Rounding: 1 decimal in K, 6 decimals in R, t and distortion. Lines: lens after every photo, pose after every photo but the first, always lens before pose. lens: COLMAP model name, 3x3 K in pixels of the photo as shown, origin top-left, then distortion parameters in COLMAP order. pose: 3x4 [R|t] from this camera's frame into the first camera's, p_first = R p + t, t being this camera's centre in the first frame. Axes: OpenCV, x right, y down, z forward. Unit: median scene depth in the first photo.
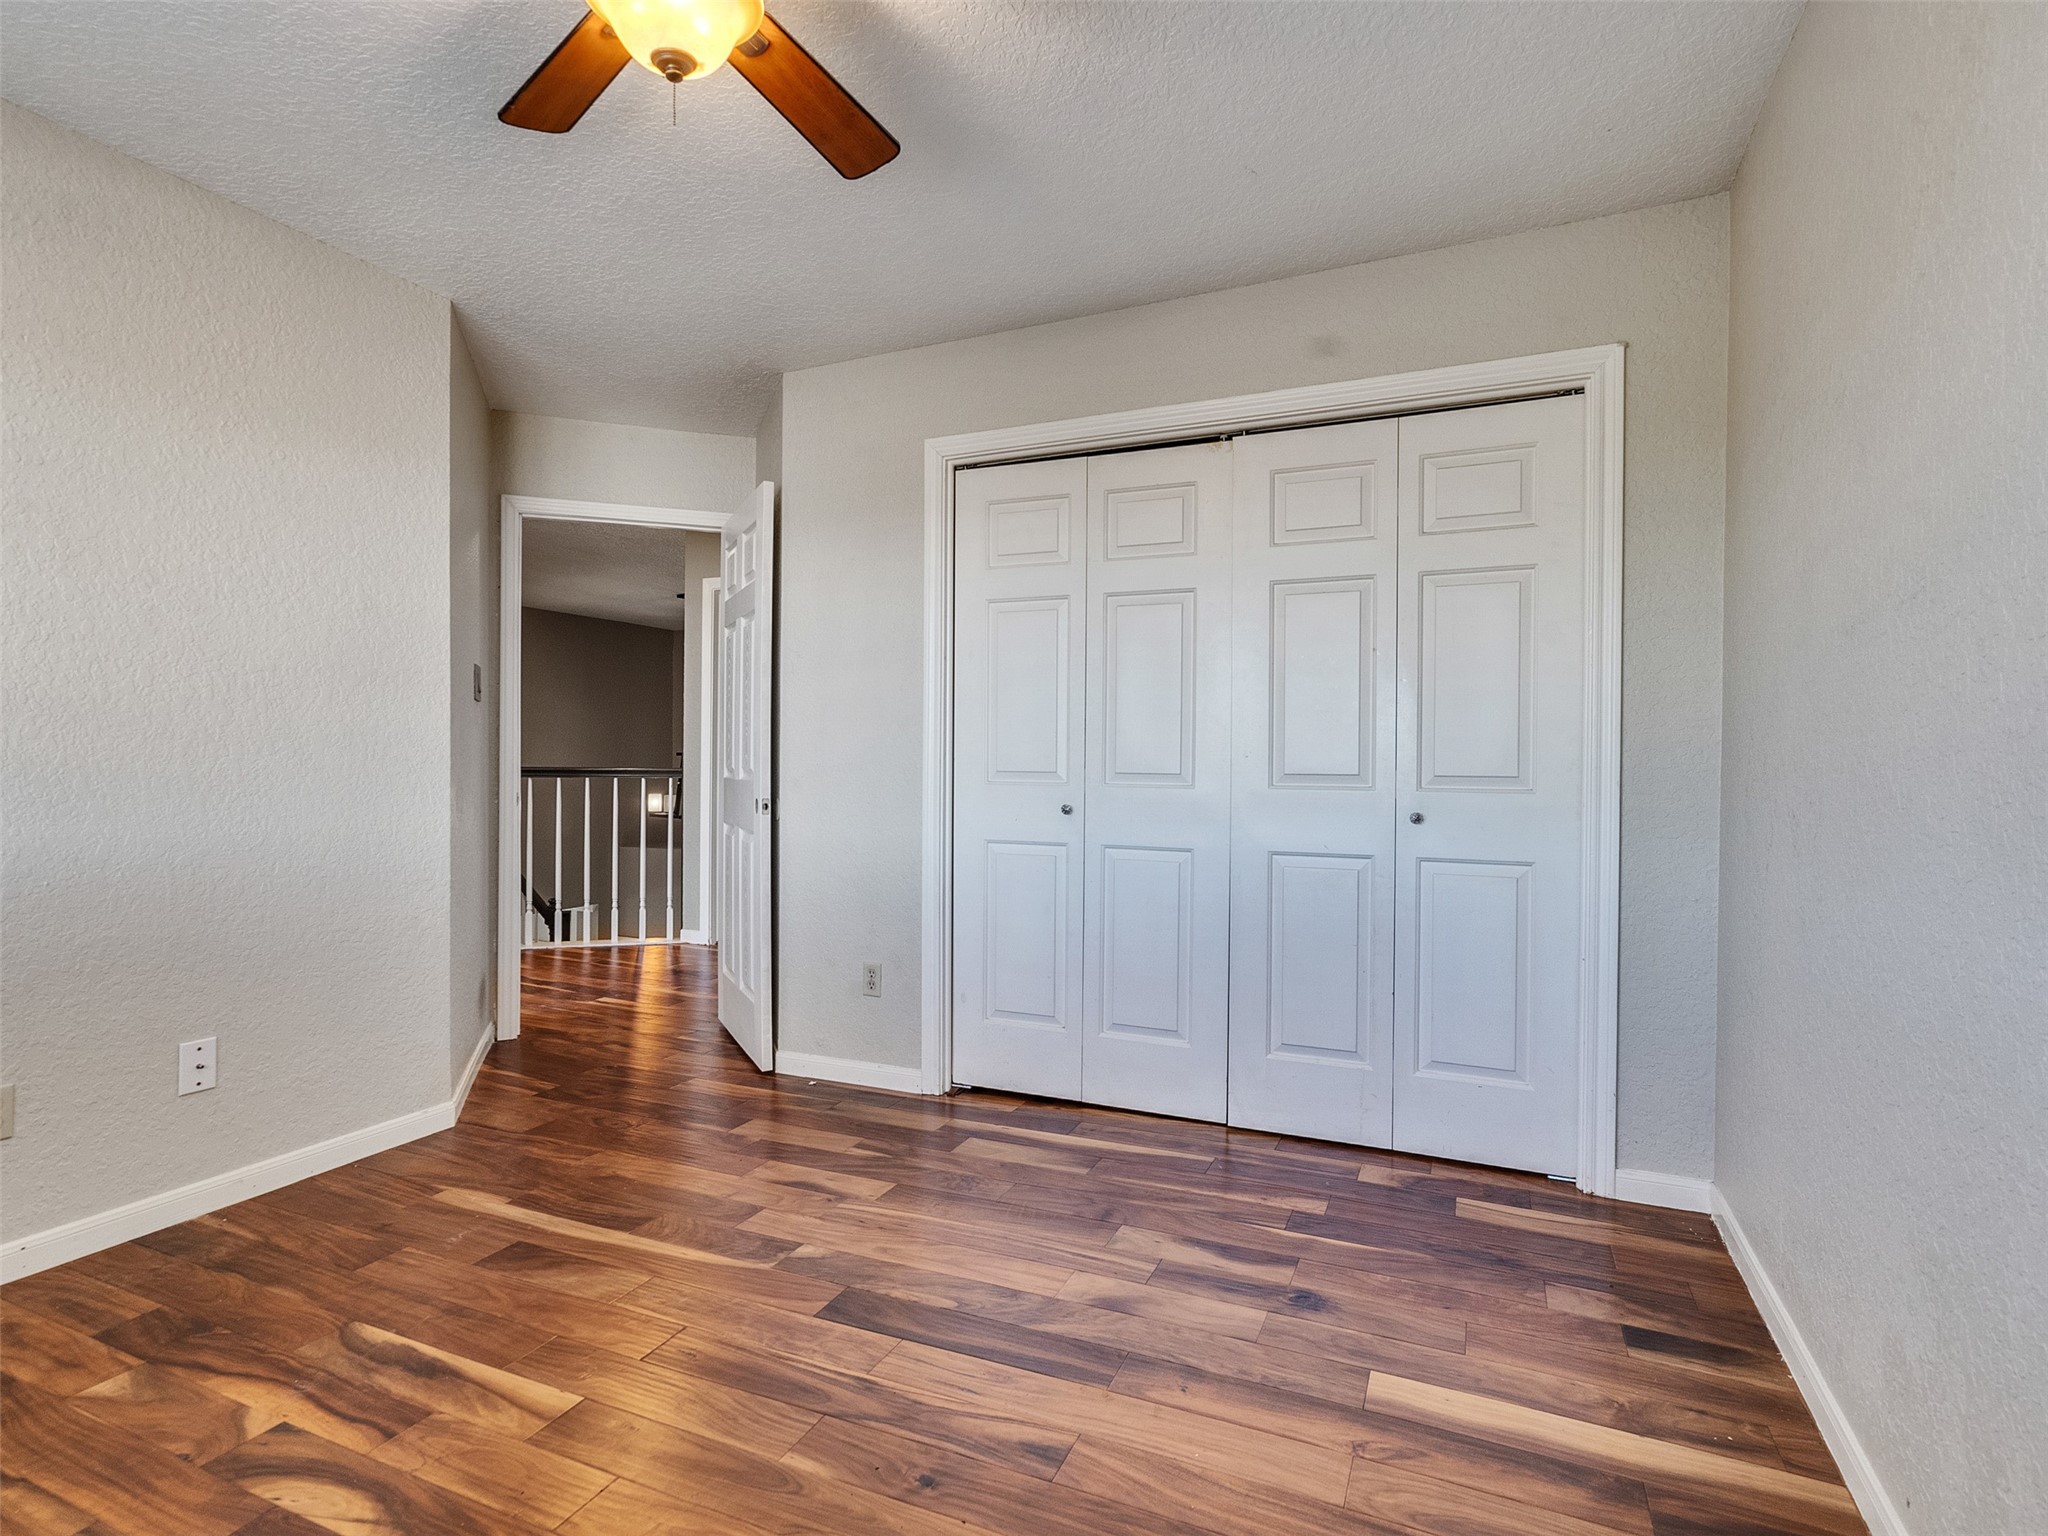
lens RADIAL K [[1079.4, 0, 1017.0], [0, 1079.4, 789.5], [0, 0, 1]] dist [0.020577, 0.000257]
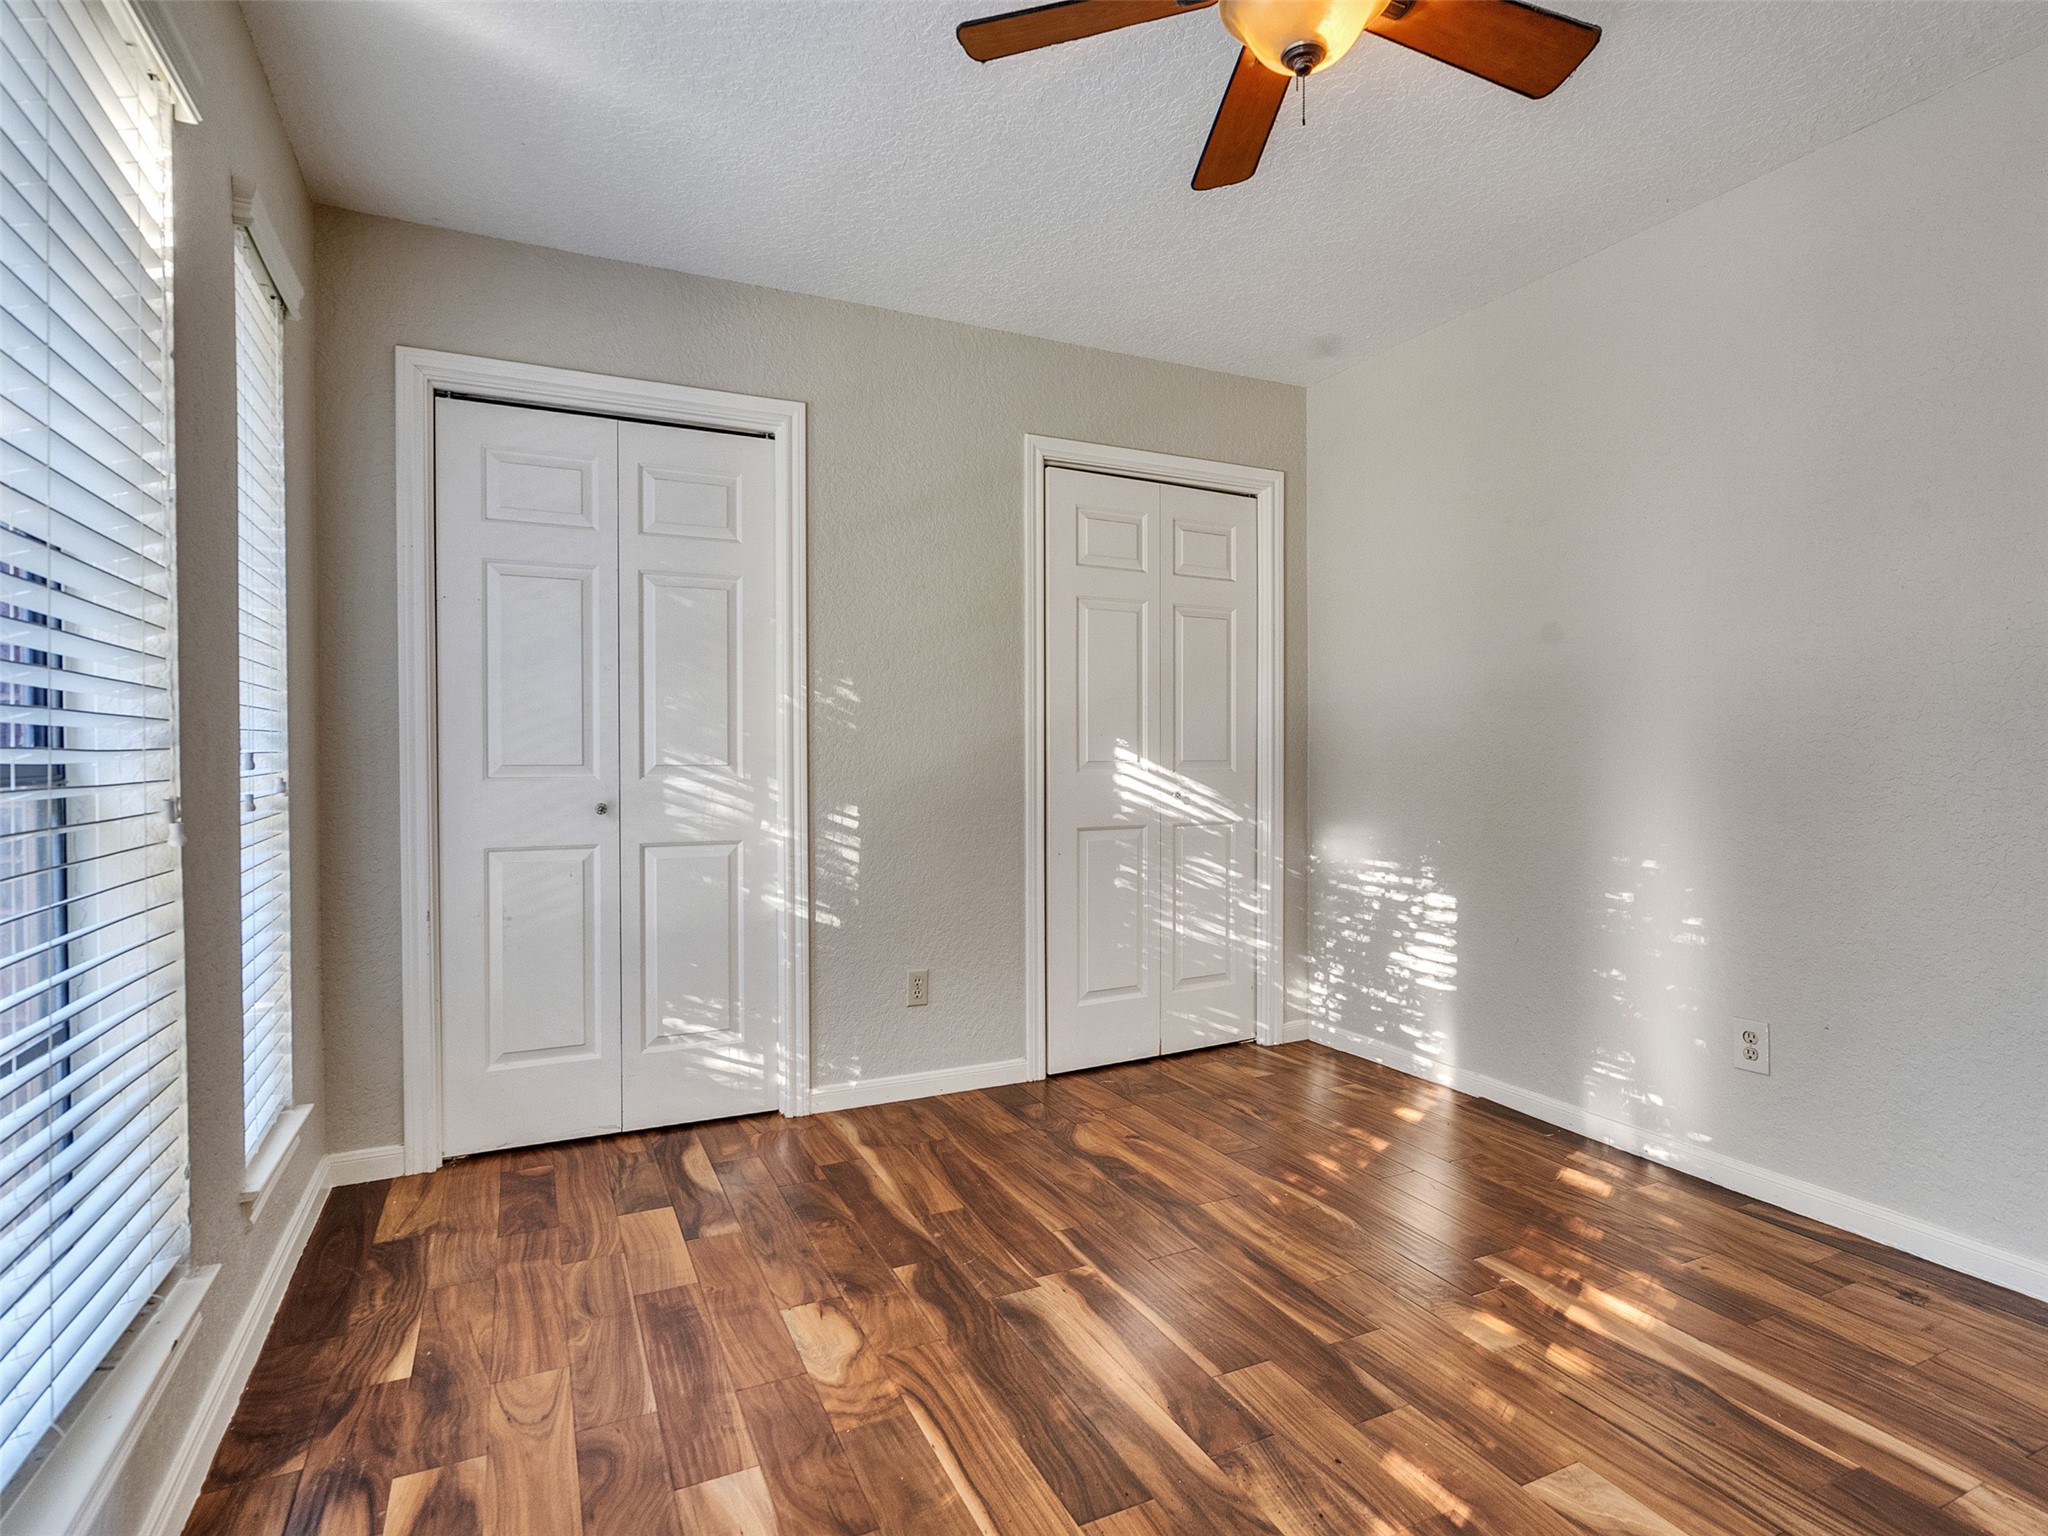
lens RADIAL K [[1045.7, 0, 1005.2], [0, 1045.7, 768.7], [0, 0, 1]] dist [-0.010814, 0.009200]
pose [[0.648194, -0.019879, 0.761215, -0.371465], [0.027781, 0.999611, 0.002448, -0.006702], [-0.760968, 0.019561, 0.648494, 0.174887]]
